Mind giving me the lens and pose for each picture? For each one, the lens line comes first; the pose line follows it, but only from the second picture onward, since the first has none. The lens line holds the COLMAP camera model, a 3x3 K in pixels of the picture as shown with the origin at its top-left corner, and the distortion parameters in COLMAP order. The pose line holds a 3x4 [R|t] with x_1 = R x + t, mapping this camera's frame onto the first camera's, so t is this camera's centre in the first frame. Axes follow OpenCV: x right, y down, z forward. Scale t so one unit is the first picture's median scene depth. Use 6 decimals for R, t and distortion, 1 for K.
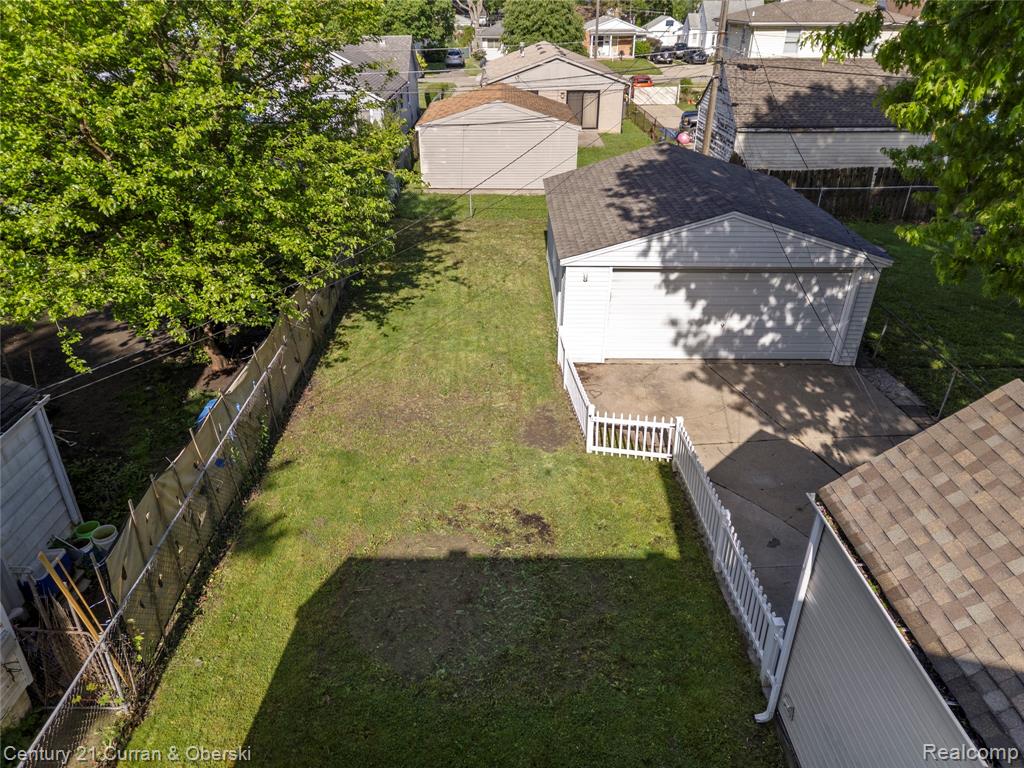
lens RADIAL K [[730.4, 0, 514.7], [0, 730.4, 381.3], [0, 0, 1]] dist [0.020048, -0.005301]
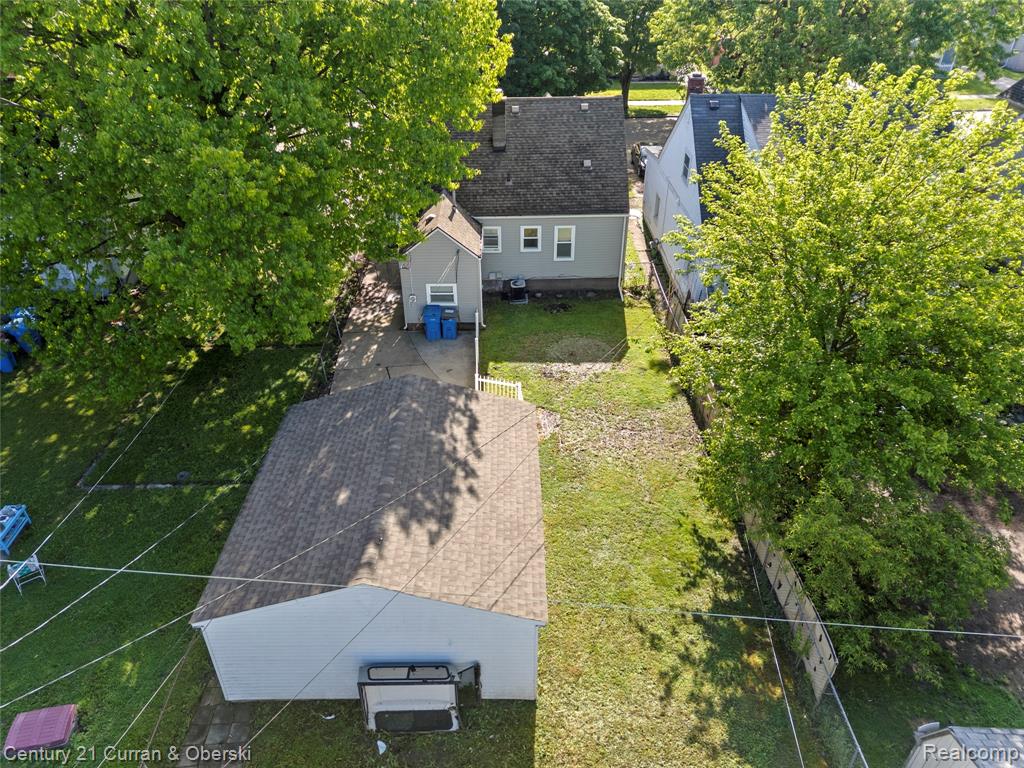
lens RADIAL K [[730.4, 0, 511.0], [0, 730.4, 384.8], [0, 0, 1]] dist [0.020048, -0.005301]
pose [[-0.999927, -0.011936, 0.002104, 0.077901], [-0.004328, 0.513795, 0.857902, -1.033495], [-0.011321, 0.857830, -0.513809, 1.290419]]
